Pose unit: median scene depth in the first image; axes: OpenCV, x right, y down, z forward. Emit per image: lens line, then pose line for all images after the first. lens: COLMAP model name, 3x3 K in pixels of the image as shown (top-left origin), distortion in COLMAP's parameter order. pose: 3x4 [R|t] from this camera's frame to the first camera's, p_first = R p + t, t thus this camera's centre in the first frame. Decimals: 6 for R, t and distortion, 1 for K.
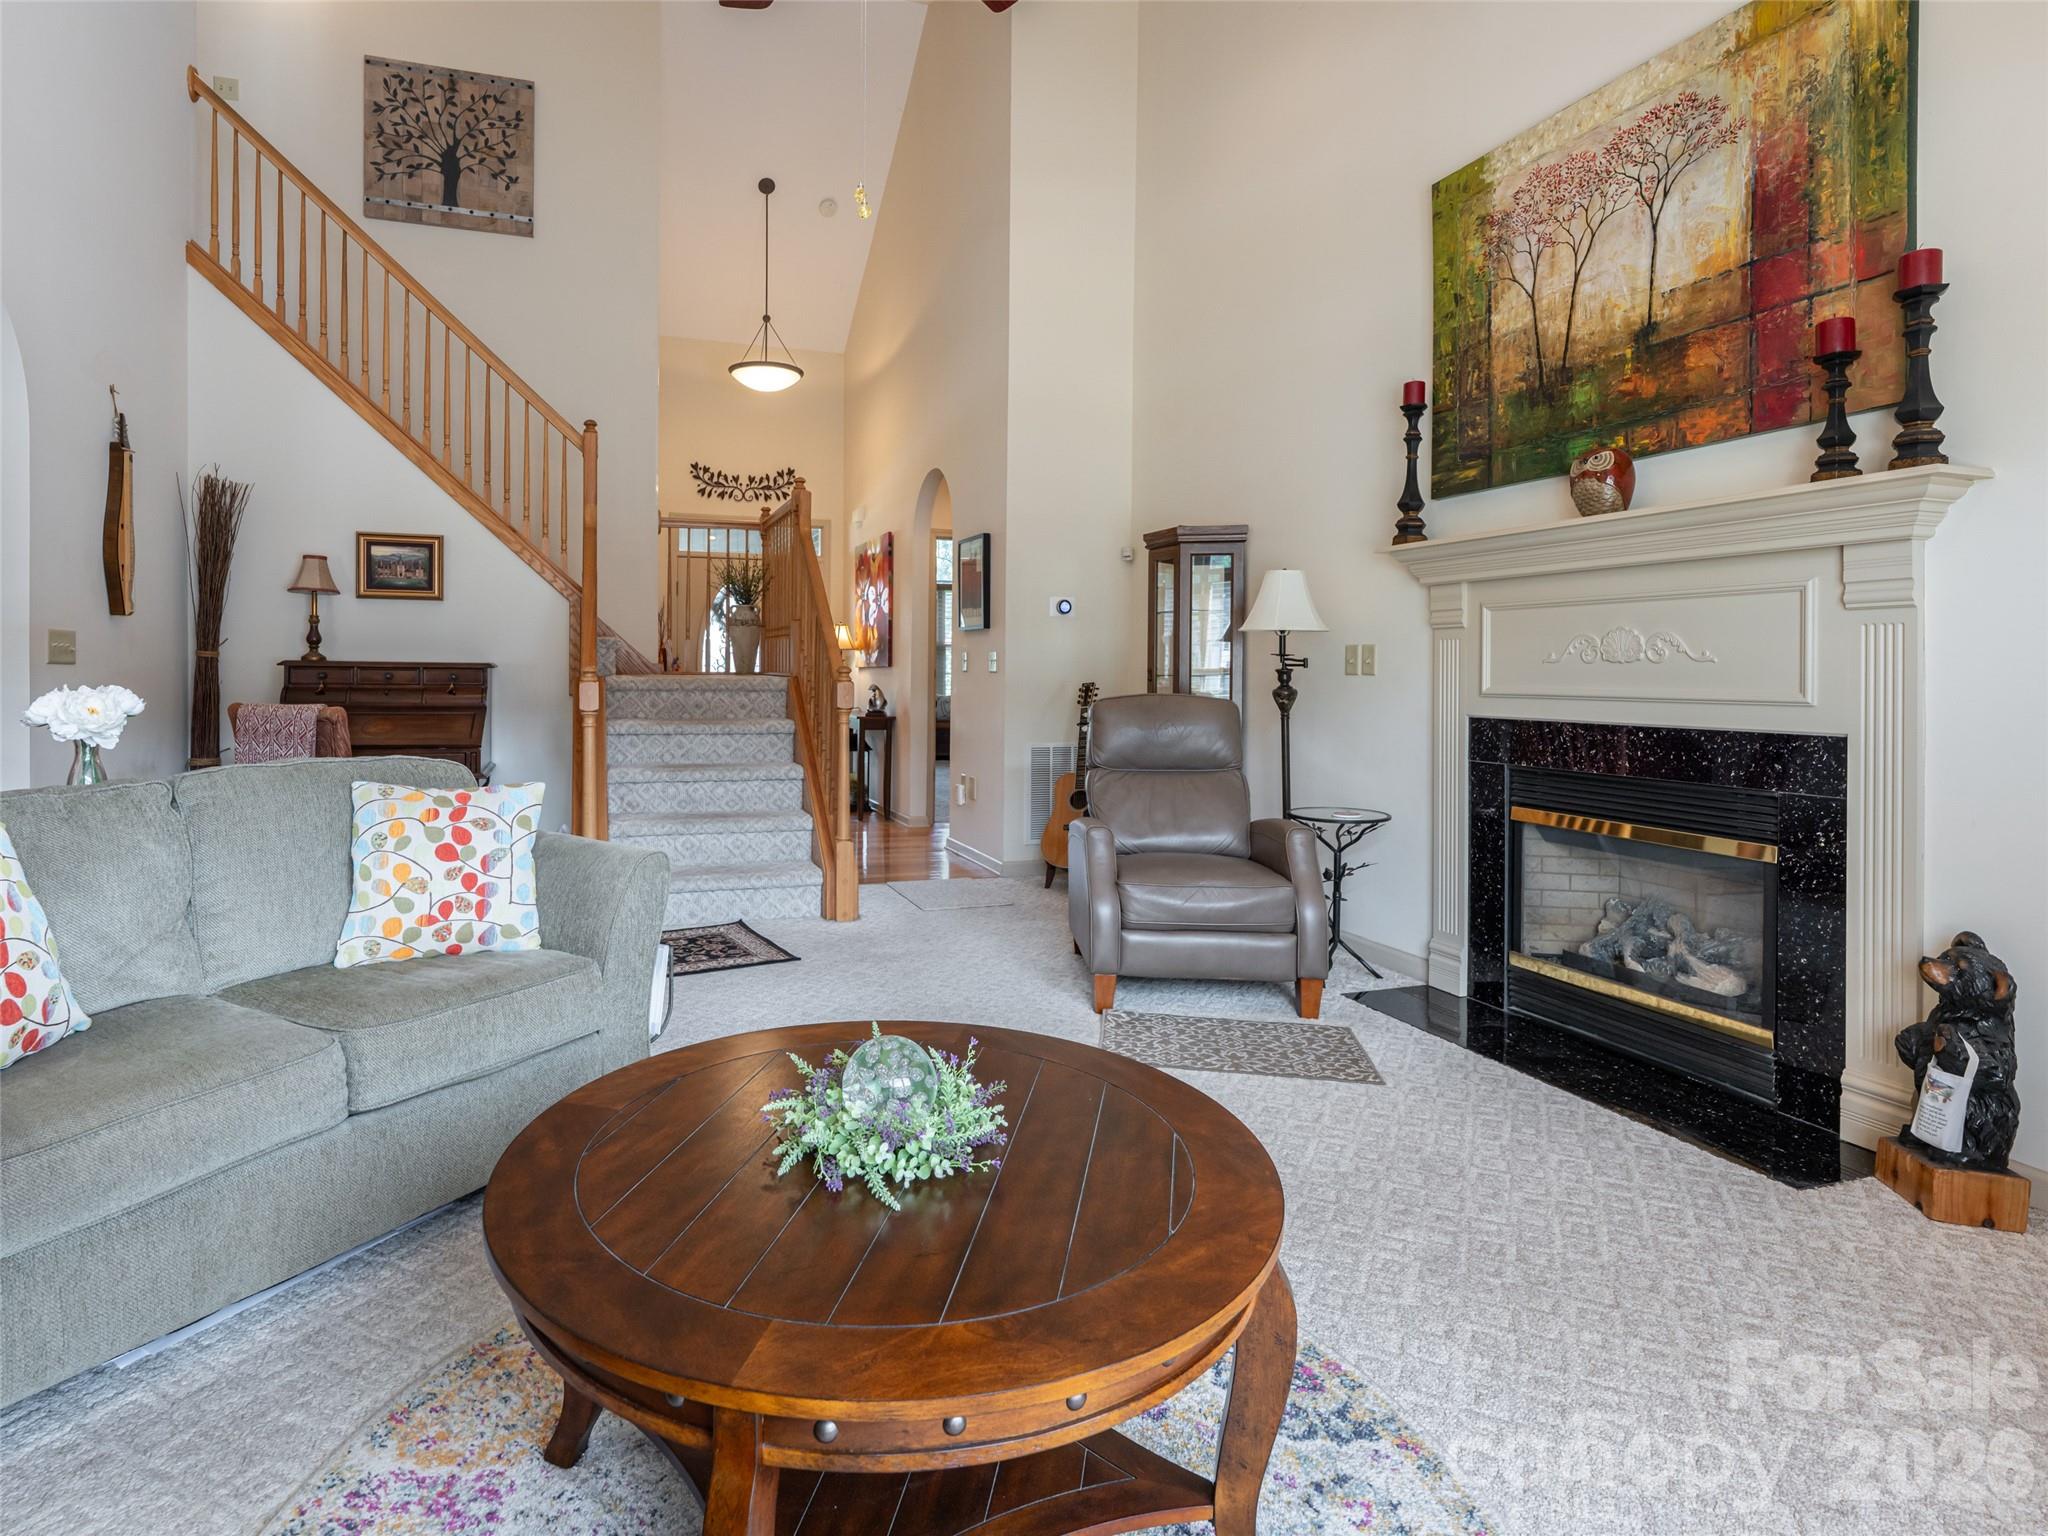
lens RADIAL K [[1569.9, 0, 1028.2], [0, 1569.9, 755.4], [0, 0, 1]] dist [-0.010579, -0.003295]
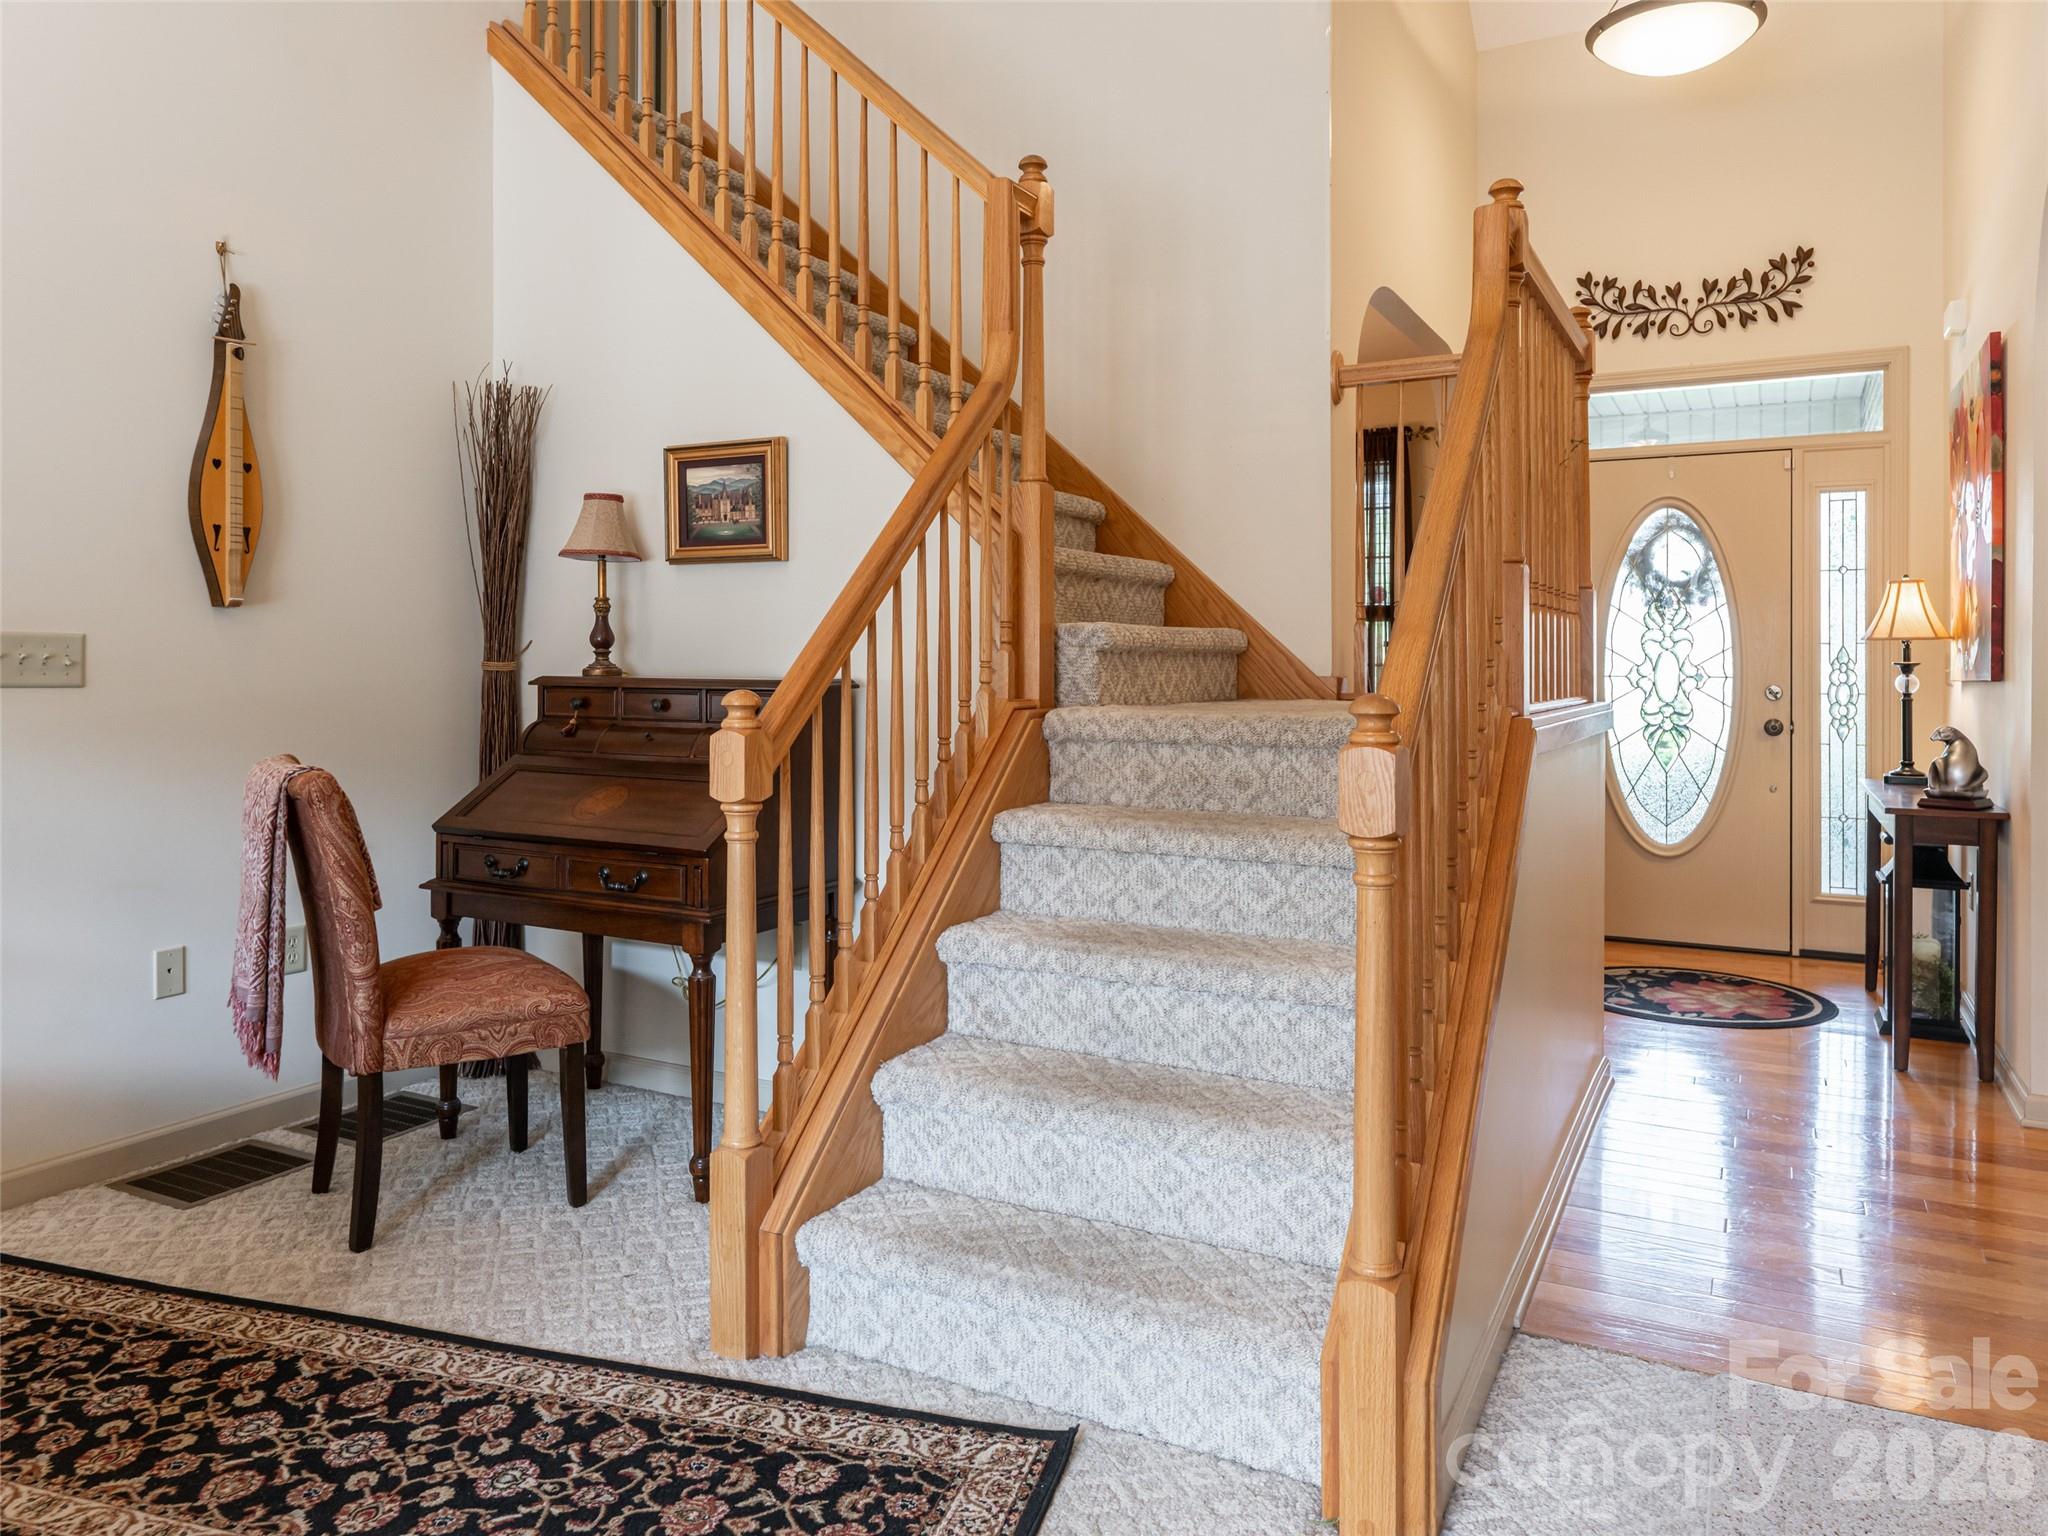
lens RADIAL K [[1527.1, 0, 931.0], [0, 1527.1, 666.6], [0, 0, 1]] dist [-0.009570, 0.005147]
pose [[0.613379, -0.005161, -0.789772, 0.059769], [-0.038933, 0.998565, -0.036763, -0.046523], [0.788829, 0.053298, 0.612298, 0.727681]]
